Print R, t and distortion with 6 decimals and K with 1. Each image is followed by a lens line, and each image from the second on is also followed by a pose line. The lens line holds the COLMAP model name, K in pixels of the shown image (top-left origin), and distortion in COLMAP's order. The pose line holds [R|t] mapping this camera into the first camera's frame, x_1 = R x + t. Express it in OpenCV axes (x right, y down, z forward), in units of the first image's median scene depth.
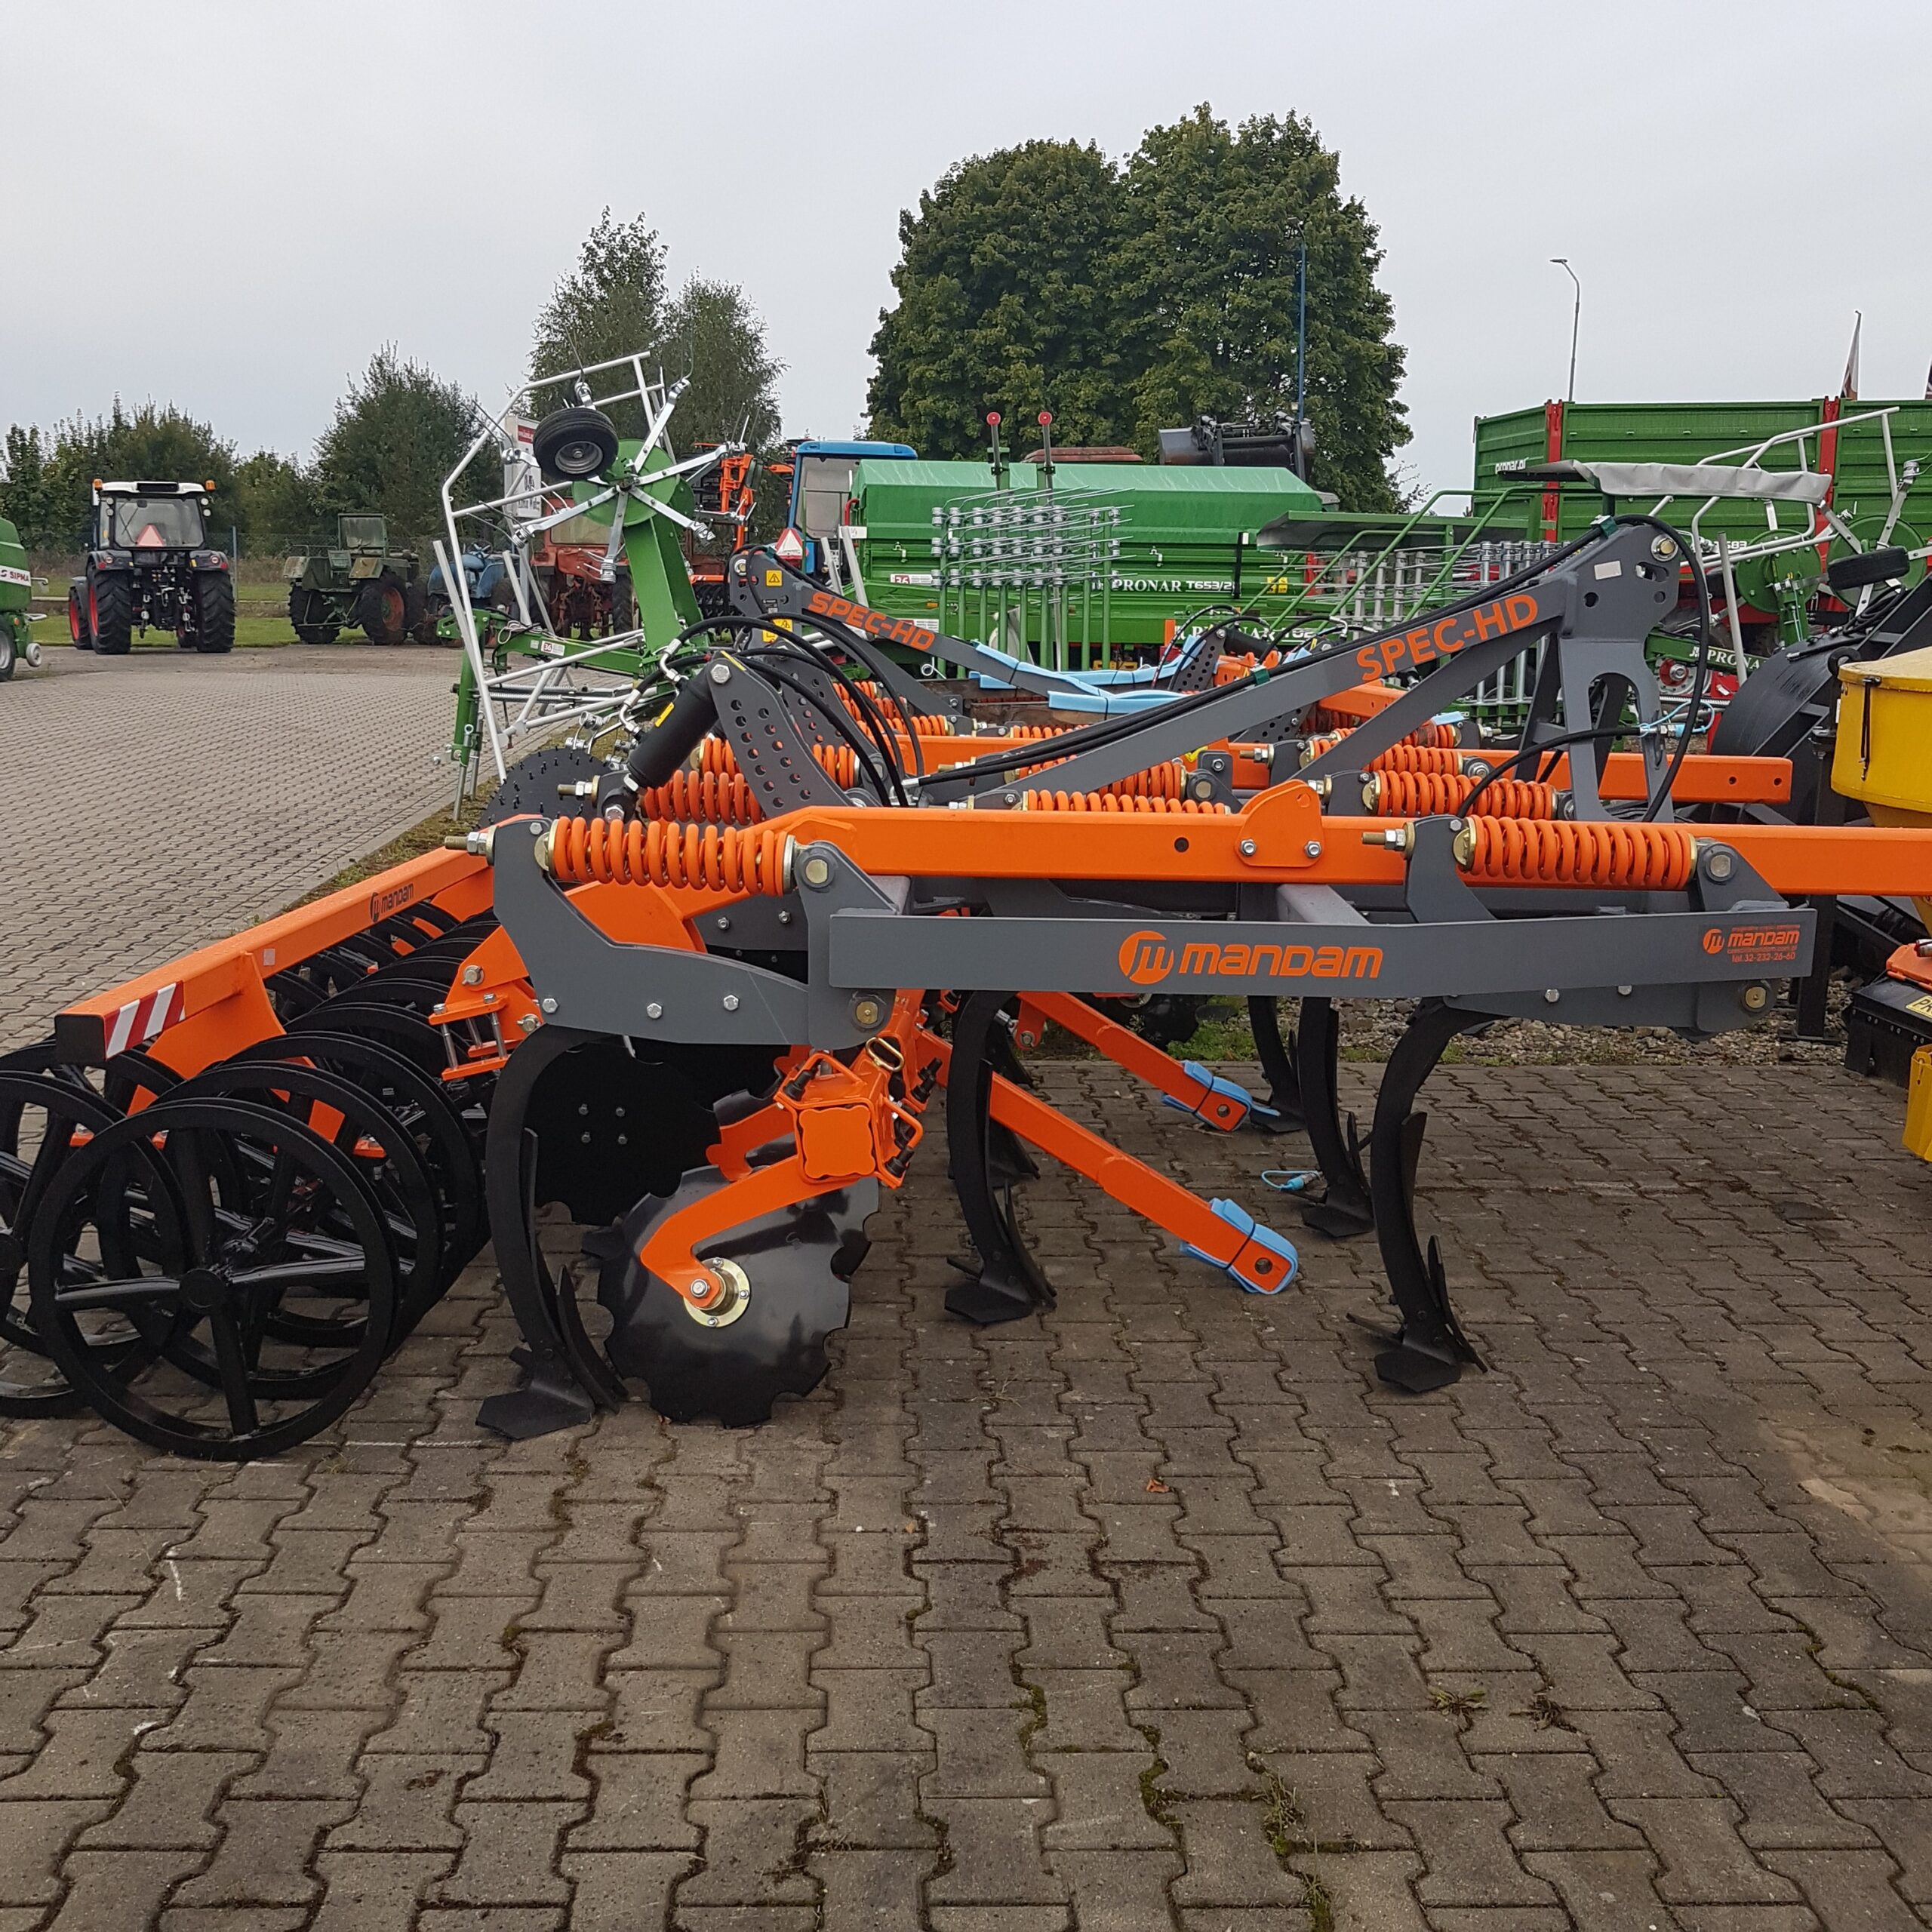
lens RADIAL K [[2001.4, 0, 972.1], [0, 2001.4, 973.5], [0, 0, 1]] dist [-0.001314, 0.011246]
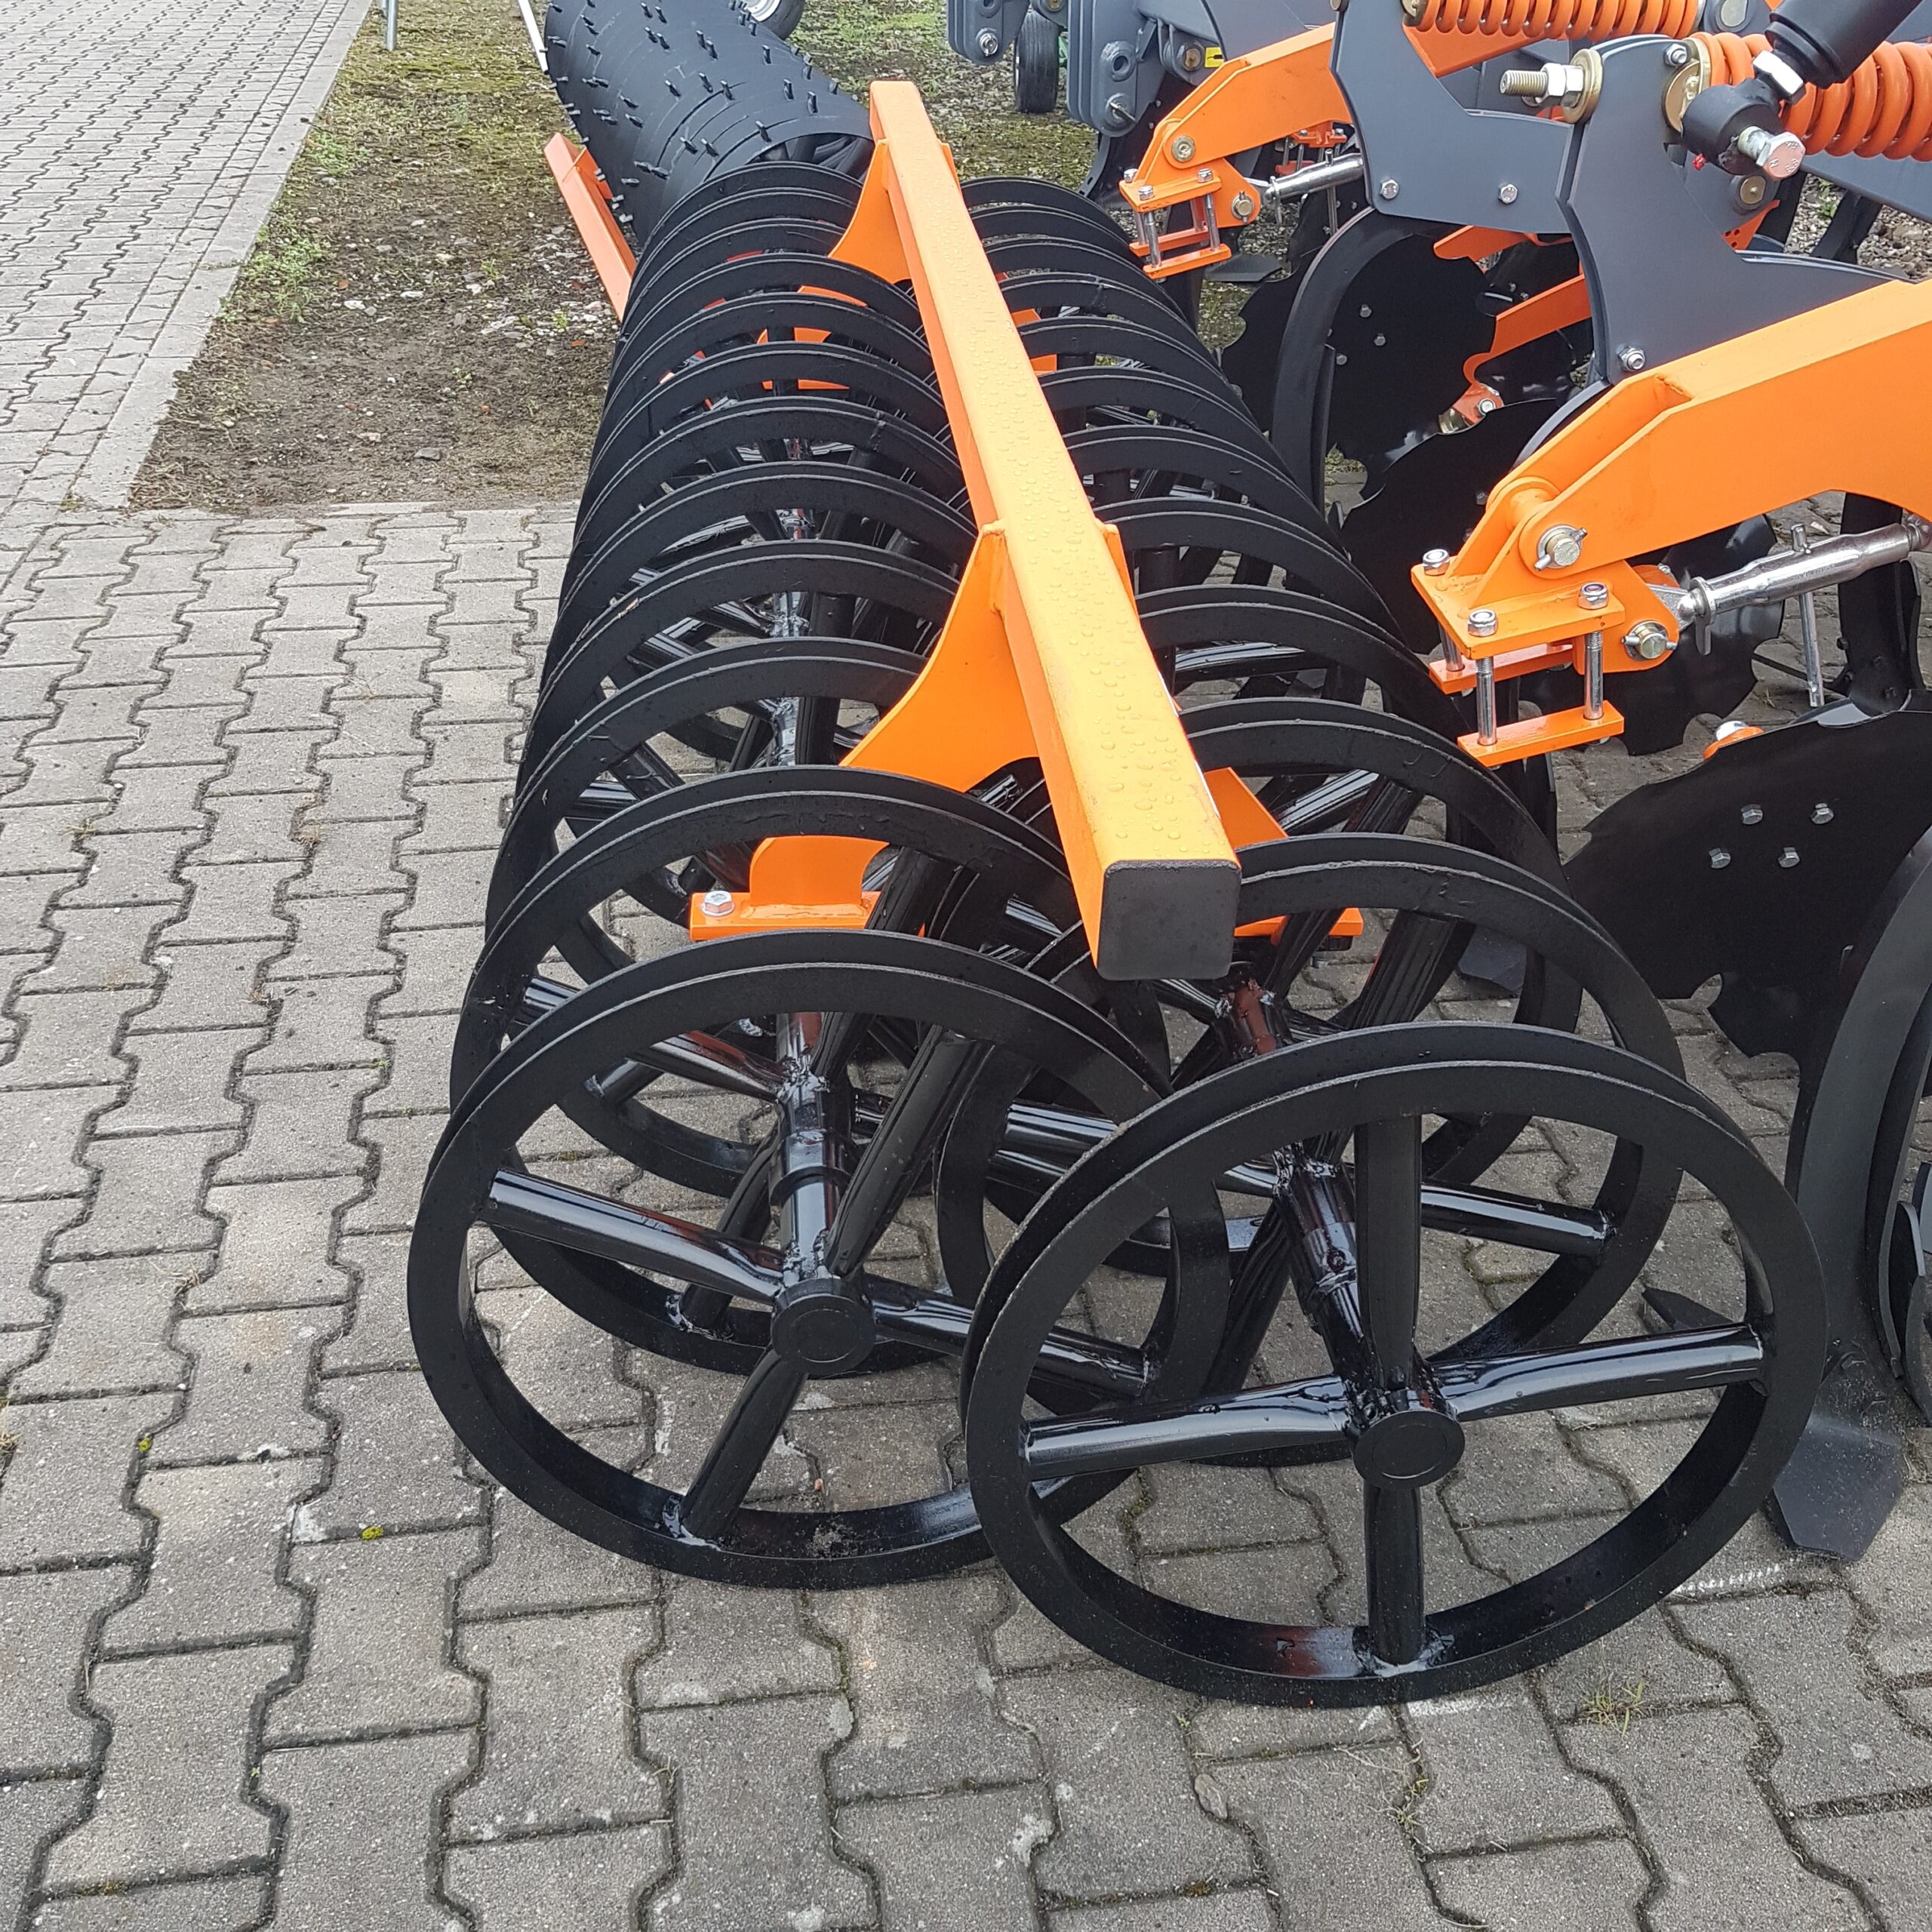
lens RADIAL K [[2005.9, 0, 934.7], [0, 2005.9, 962.4], [0, 0, 1]] dist [0.002976, 0.001102]
pose [[0.994352, -0.054546, 0.091044, -0.415888], [0.018190, 0.932720, 0.360141, -0.075103], [-0.104563, -0.356451, 0.928444, 0.523158]]
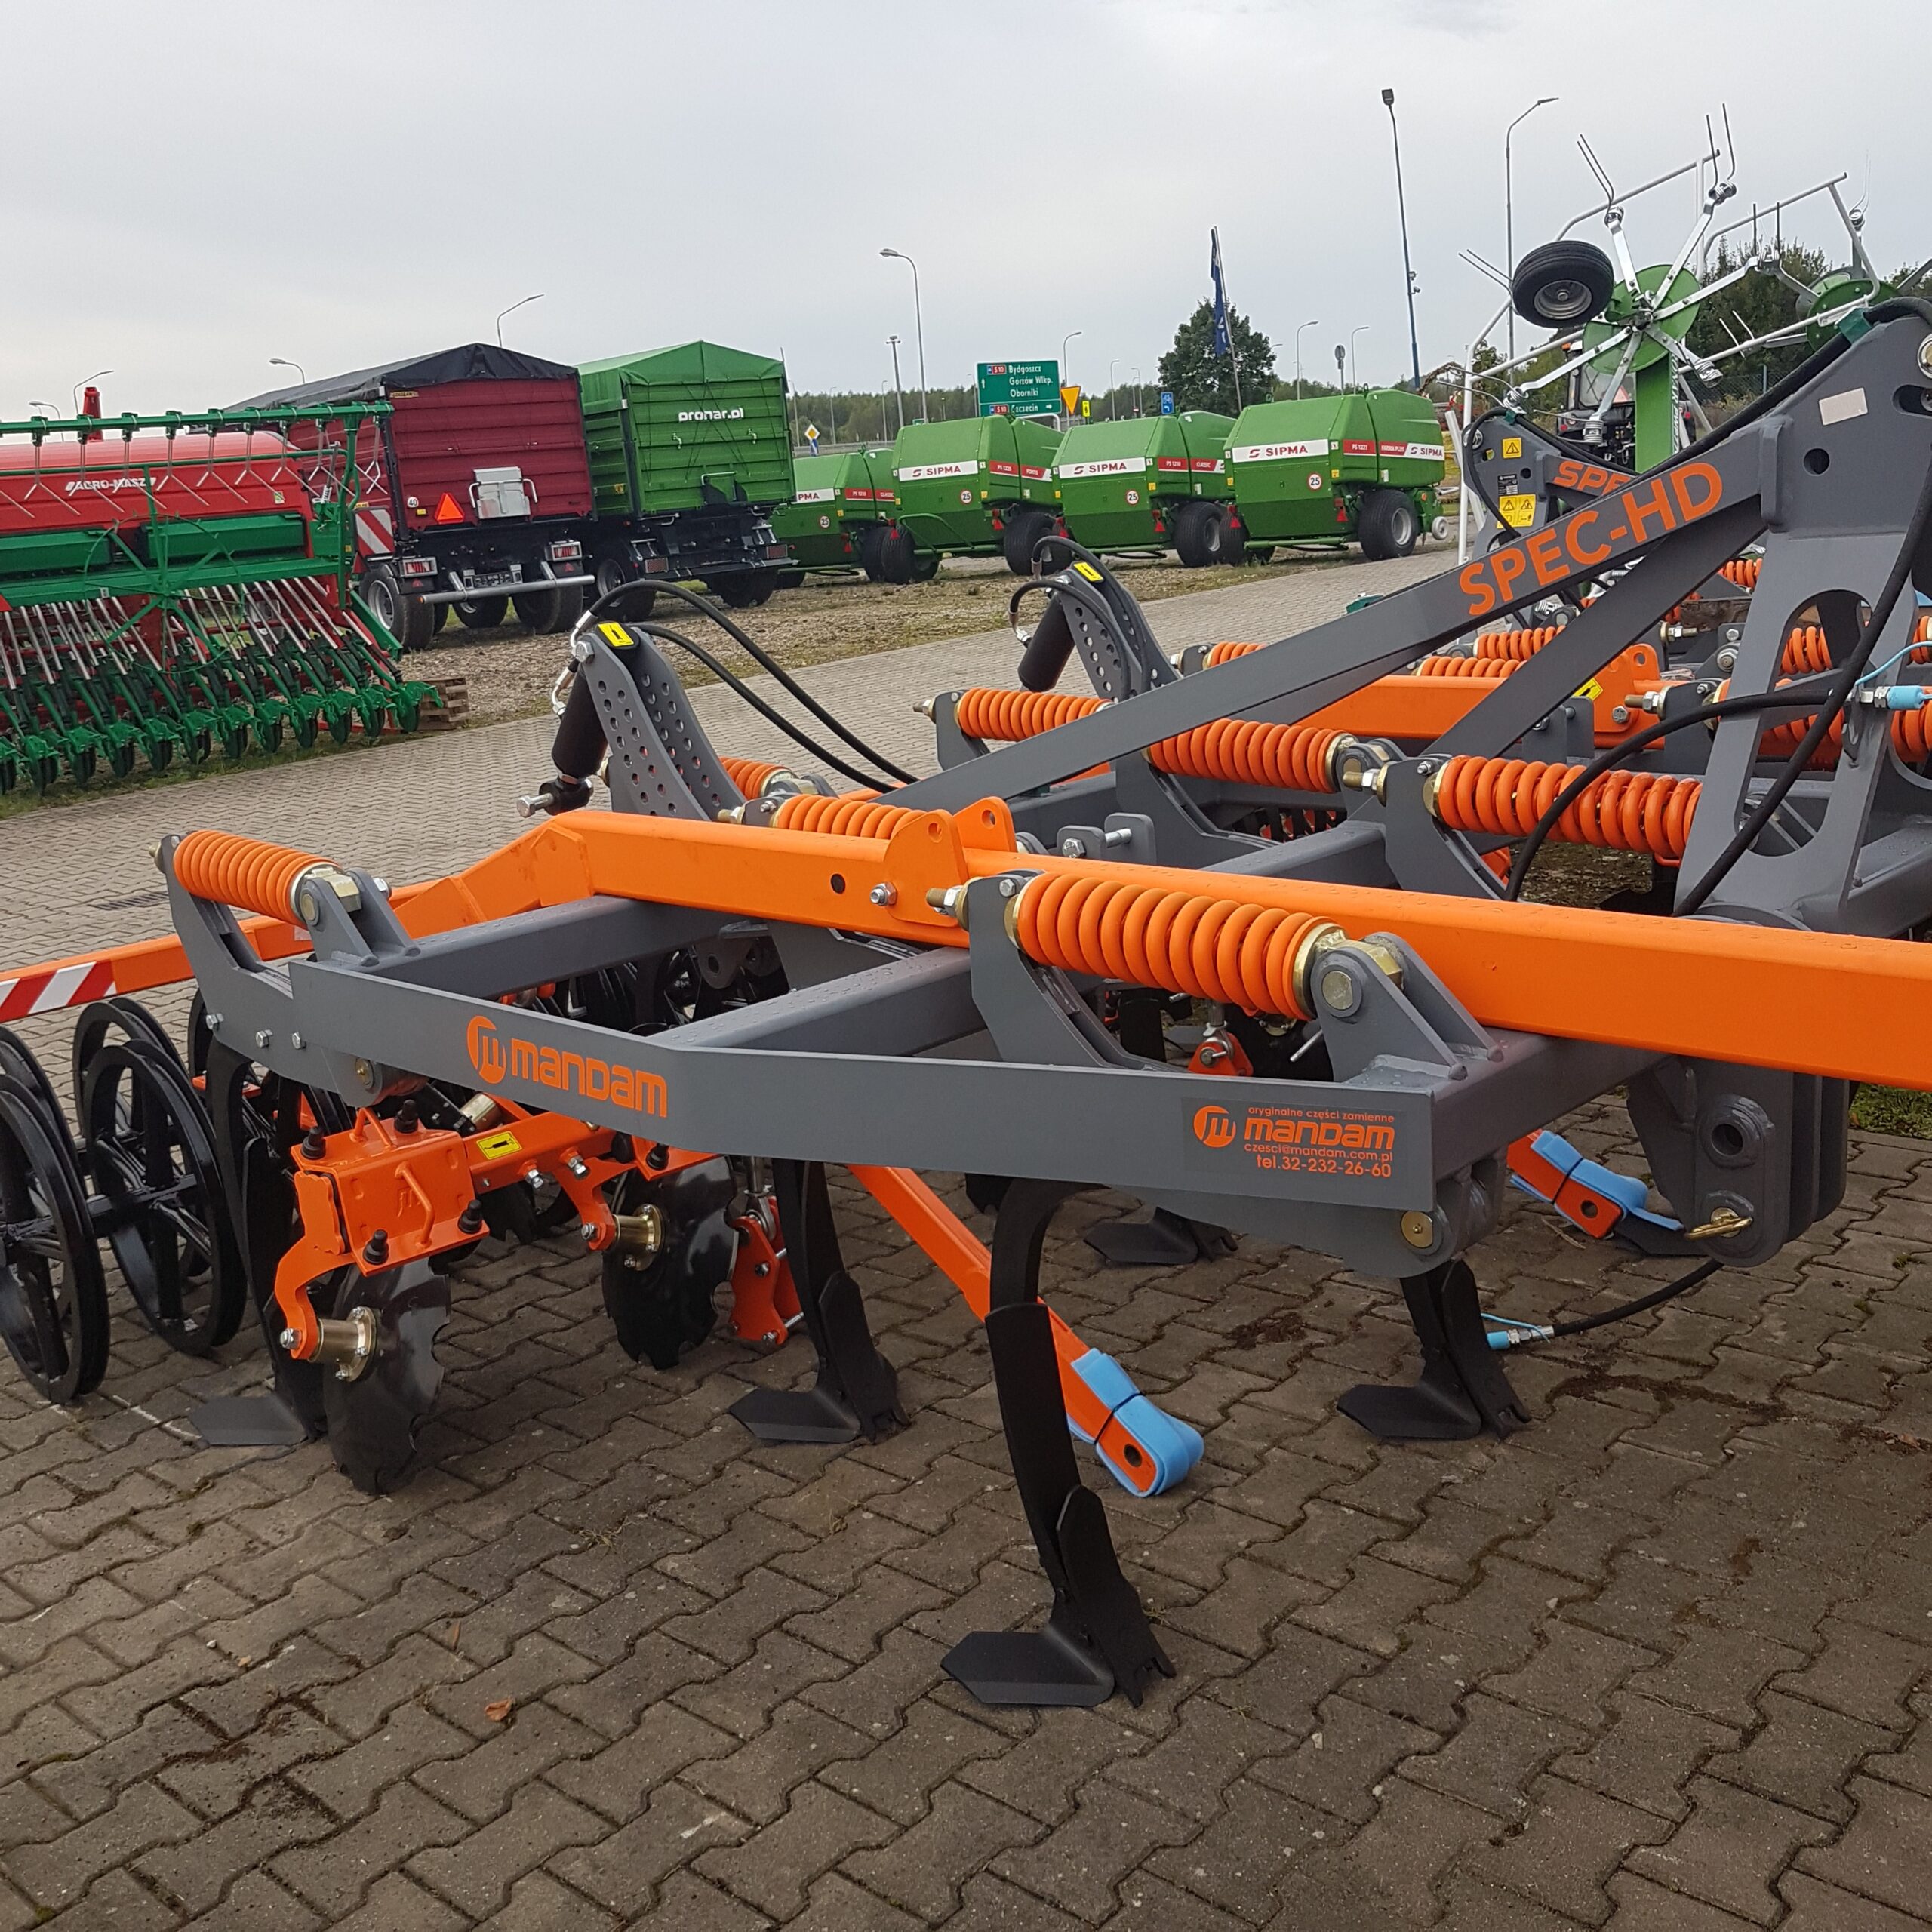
lens RADIAL K [[2031.5, 0, 1003.7], [0, 2031.5, 986.6], [0, 0, 1]] dist [-0.009608, 0.004351]
pose [[0.718555, 0.098200, -0.688503, 0.625619], [-0.042145, 0.994310, 0.097833, -0.095398], [0.694192, -0.041282, 0.718605, 0.469797]]
